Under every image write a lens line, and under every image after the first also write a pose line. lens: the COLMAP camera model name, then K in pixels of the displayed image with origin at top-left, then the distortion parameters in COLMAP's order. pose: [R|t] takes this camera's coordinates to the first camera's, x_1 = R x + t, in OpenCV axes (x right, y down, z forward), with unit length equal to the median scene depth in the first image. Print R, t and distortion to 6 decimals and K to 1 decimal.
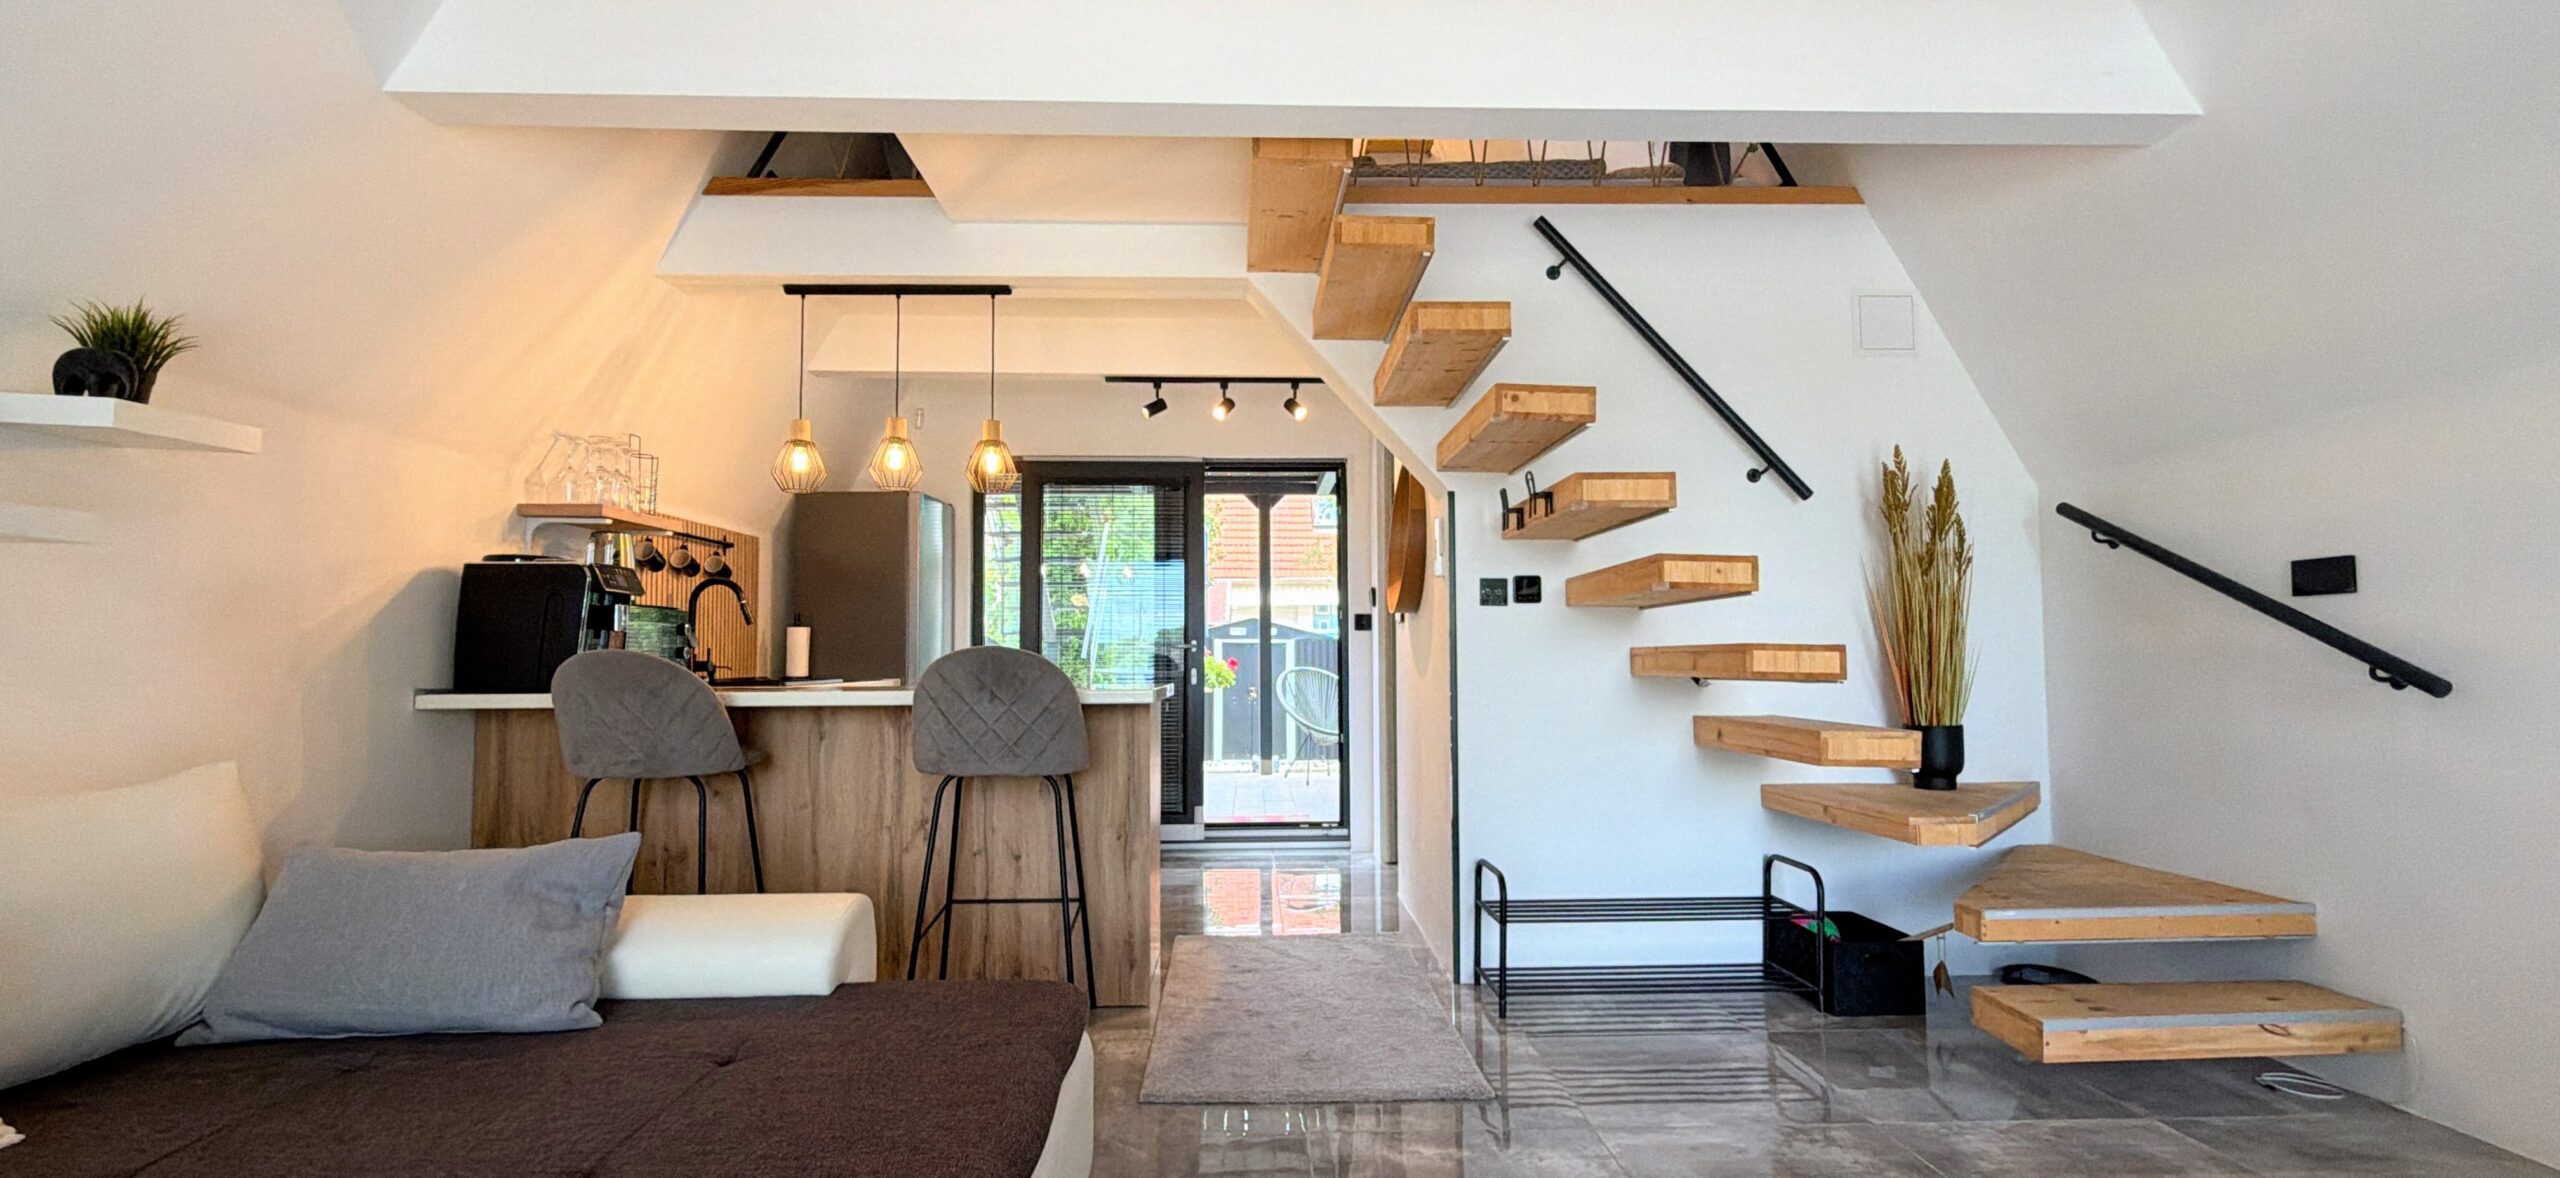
lens RADIAL K [[1162.4, 0, 1280.0], [0, 1162.4, 589.0], [0, 0, 1]] dist [-0.000769, -0.000097]
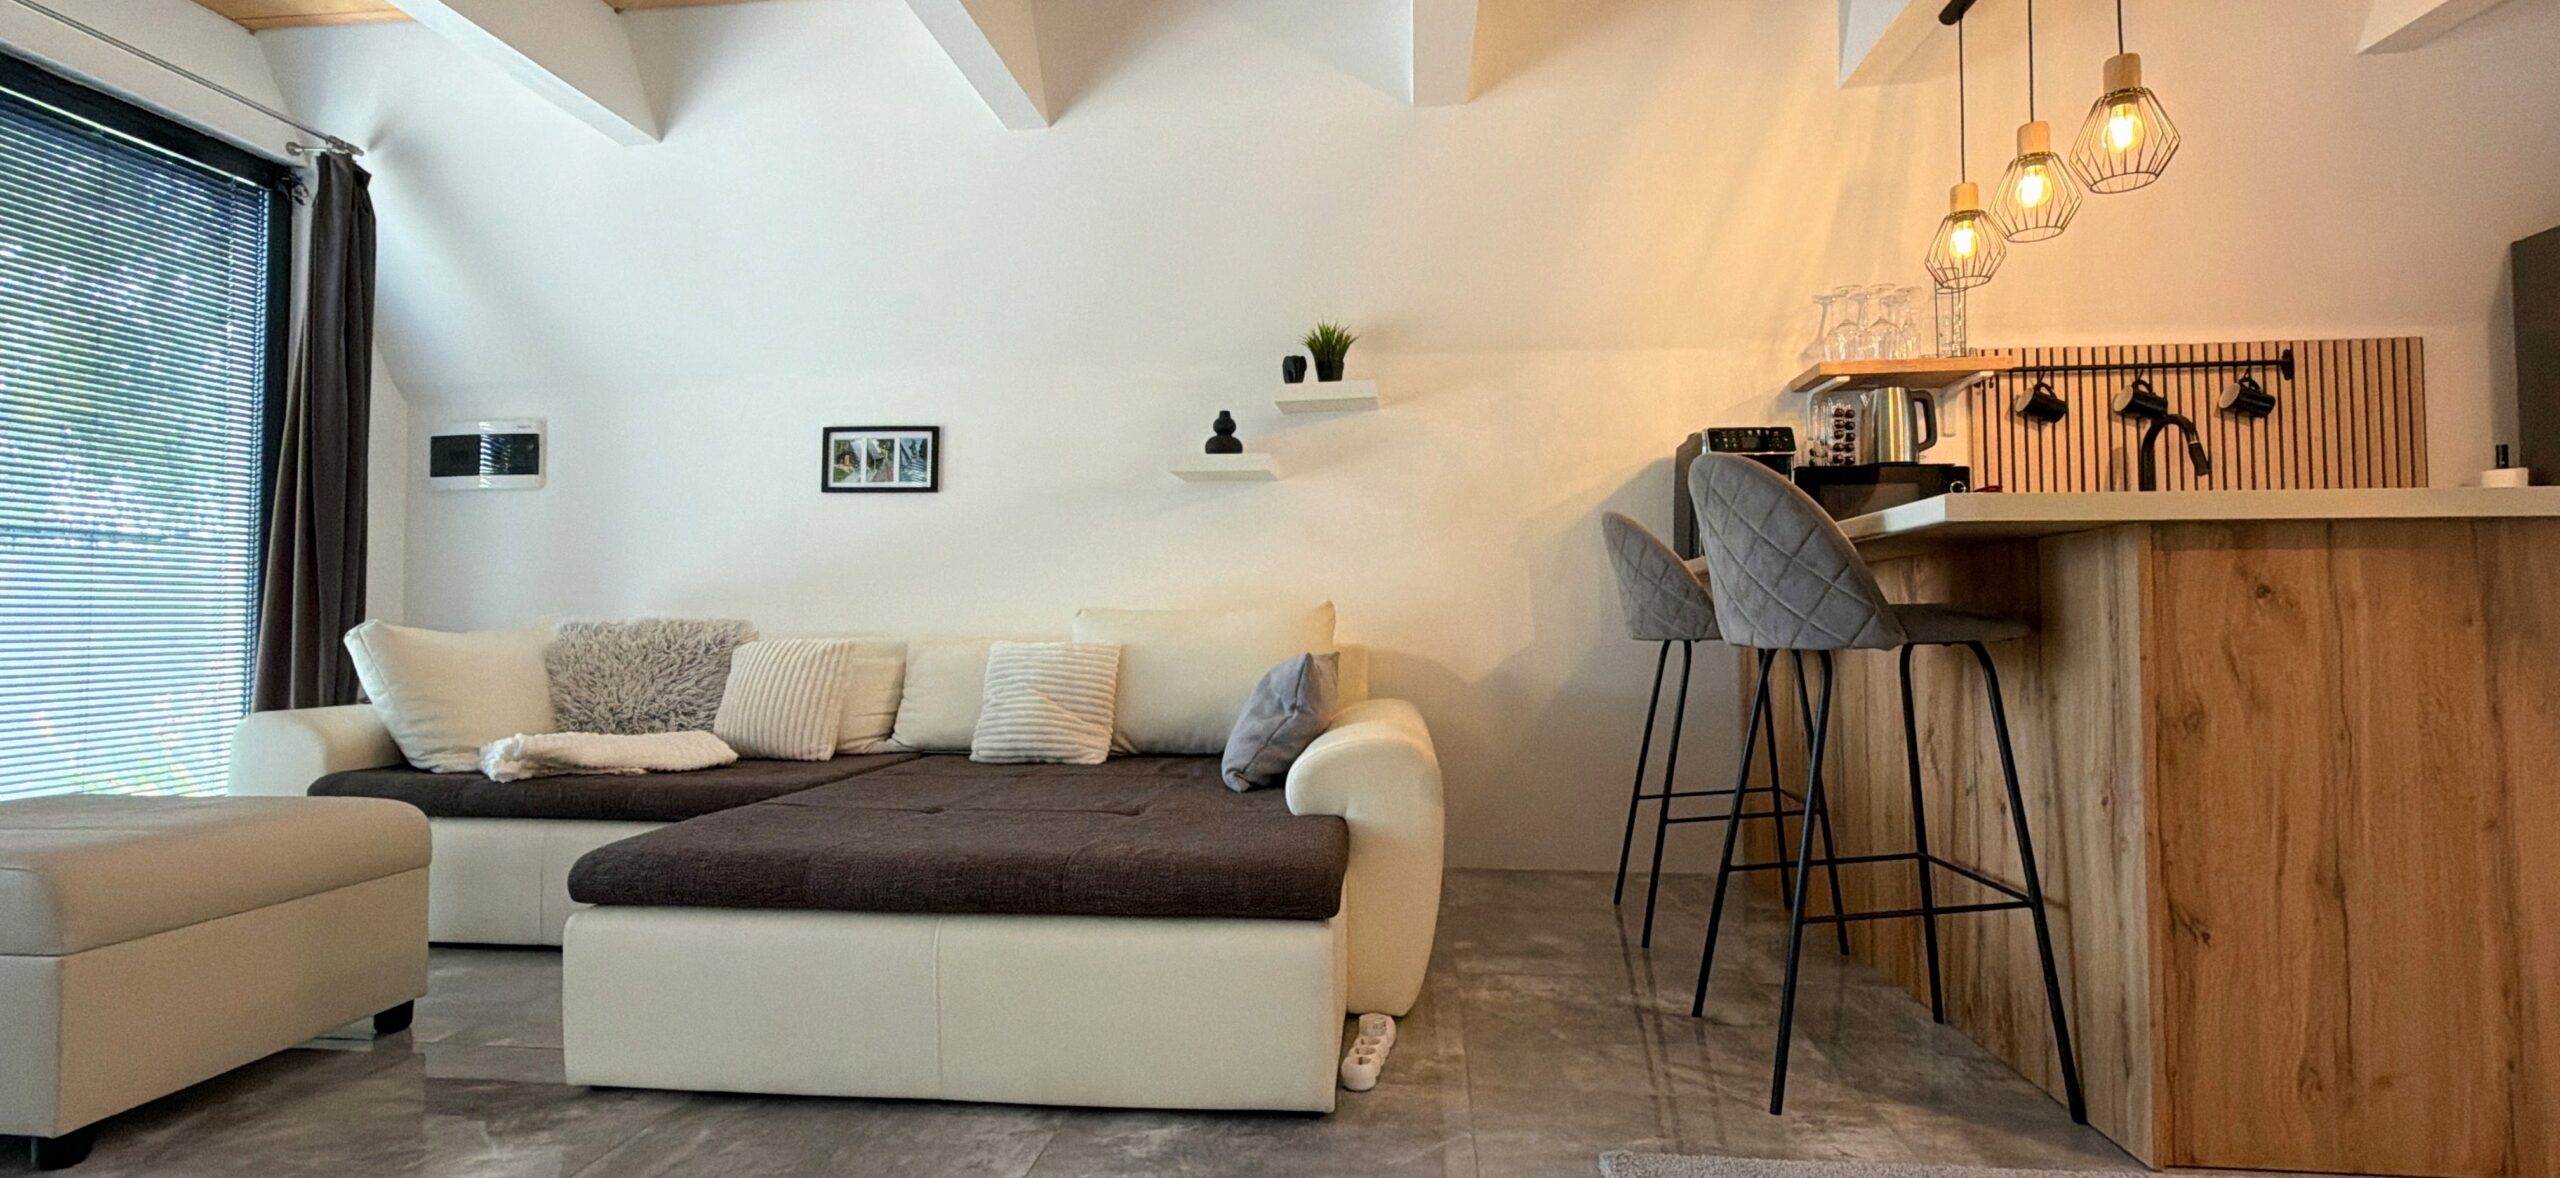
lens RADIAL K [[1163.5, 0, 1280.0], [0, 1163.5, 589.0], [0, 0, 1]] dist [-0.000613, -0.000243]
pose [[-0.143729, -0.030134, -0.989158, 0.395412], [0.062843, 0.997241, -0.039512, 0.118849], [0.987620, -0.067841, -0.141439, 0.713133]]
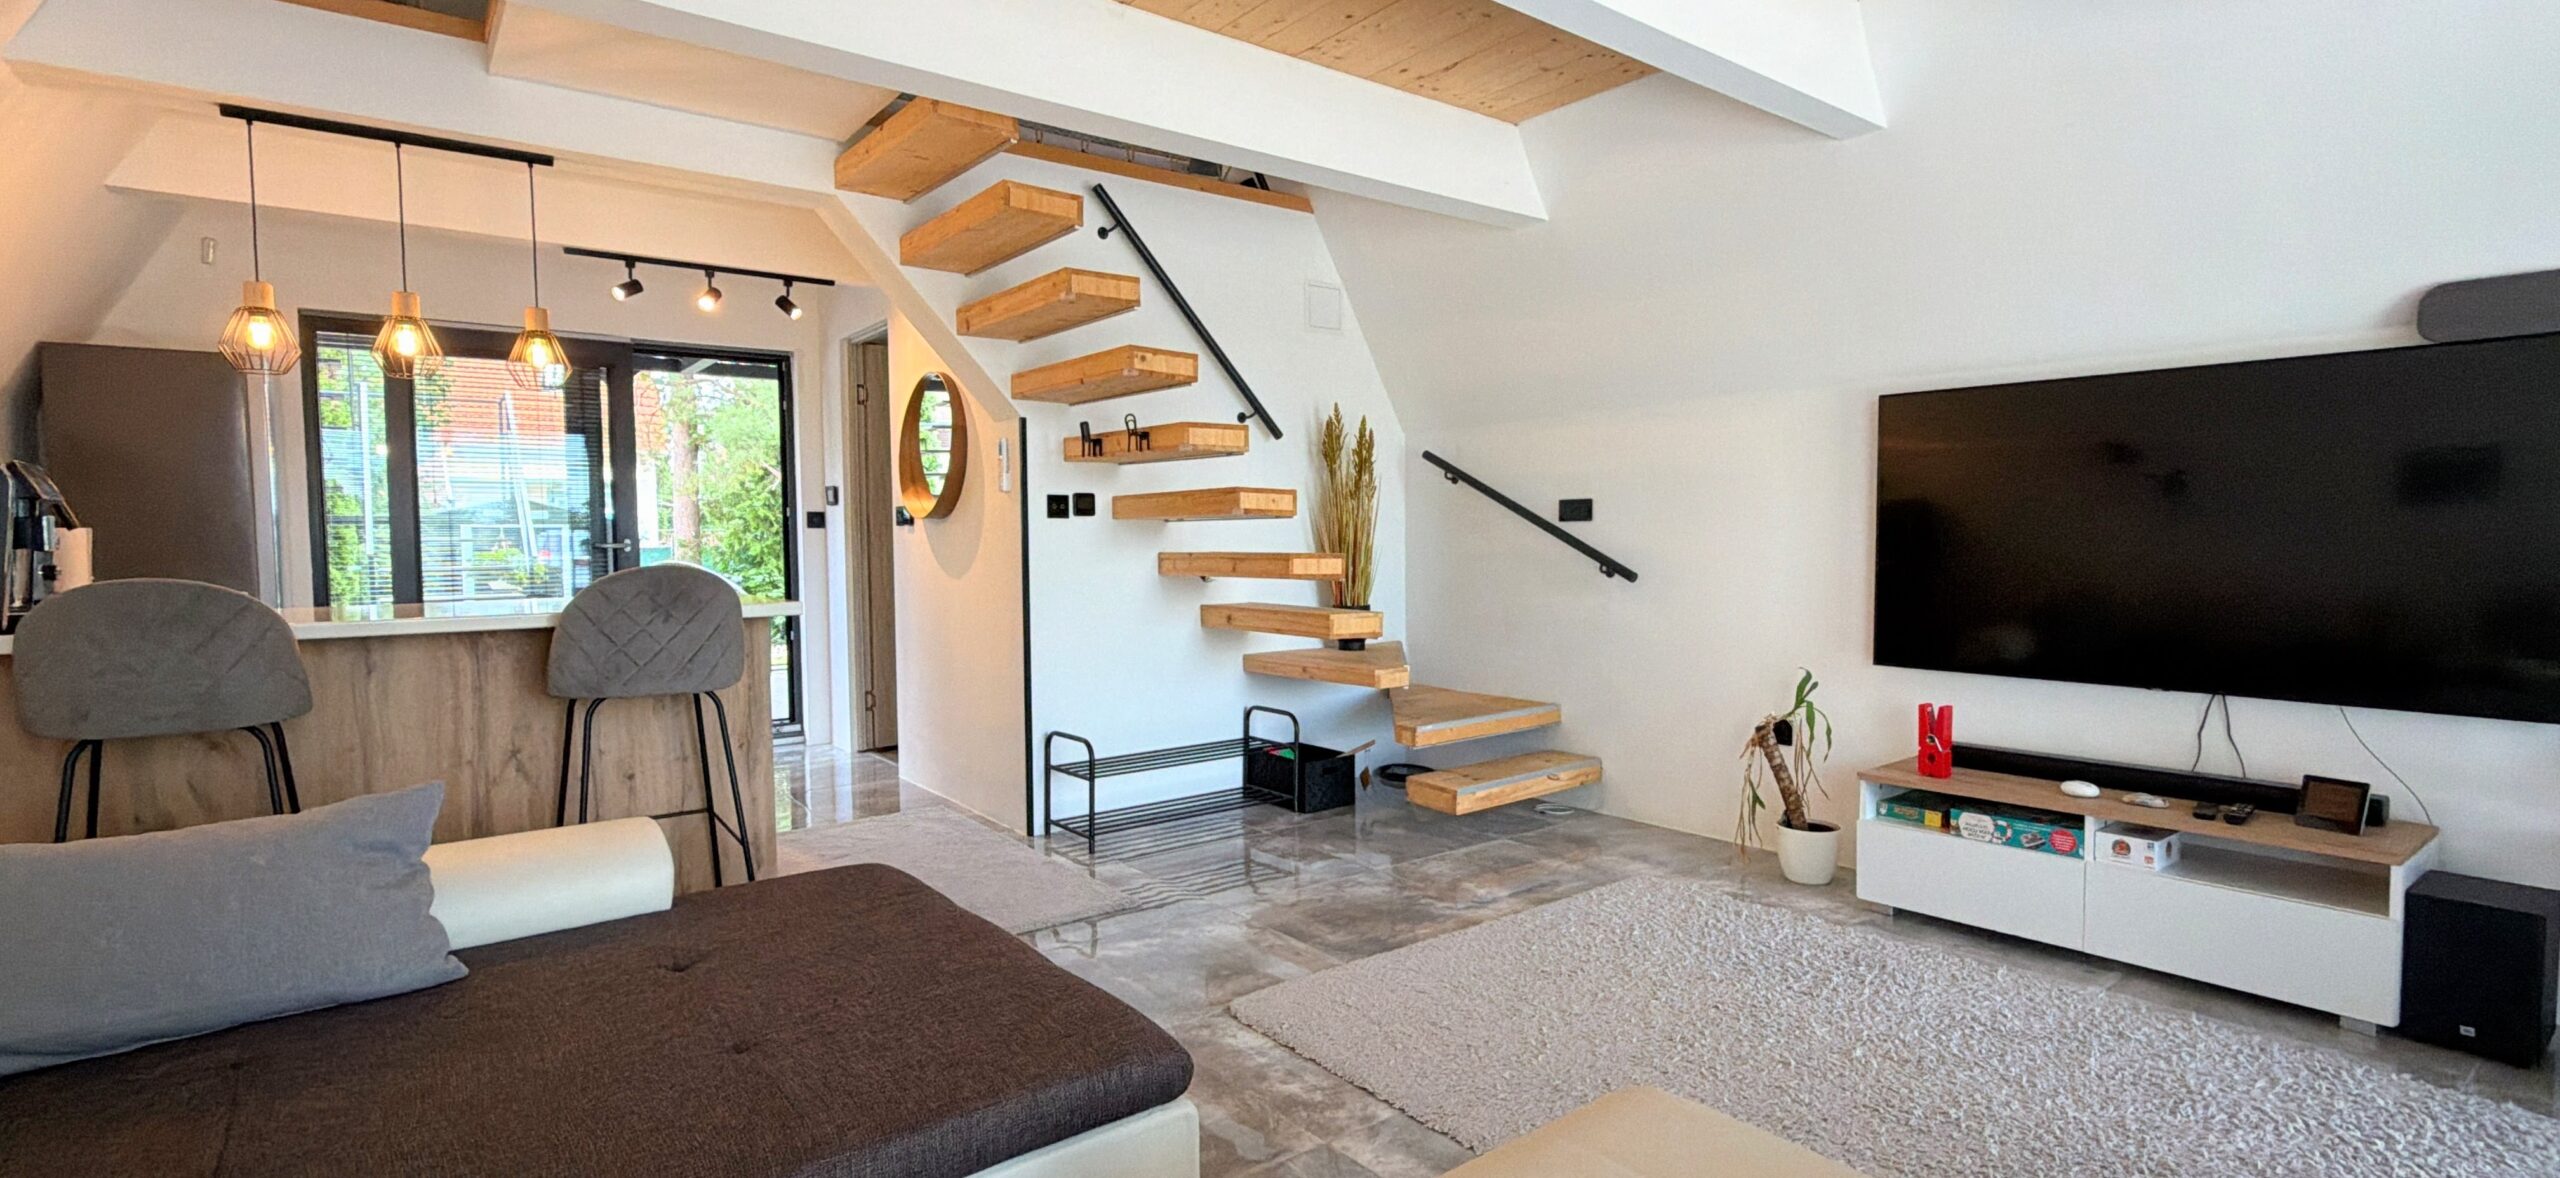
lens RADIAL K [[1163.5, 0, 1280.0], [0, 1163.5, 589.0], [0, 0, 1]] dist [-0.000613, -0.000243]
pose [[0.811242, -0.030196, 0.583931, -0.340739], [-0.030737, 0.995082, 0.094160, -0.033866], [-0.583902, -0.094335, 0.806324, -0.088938]]
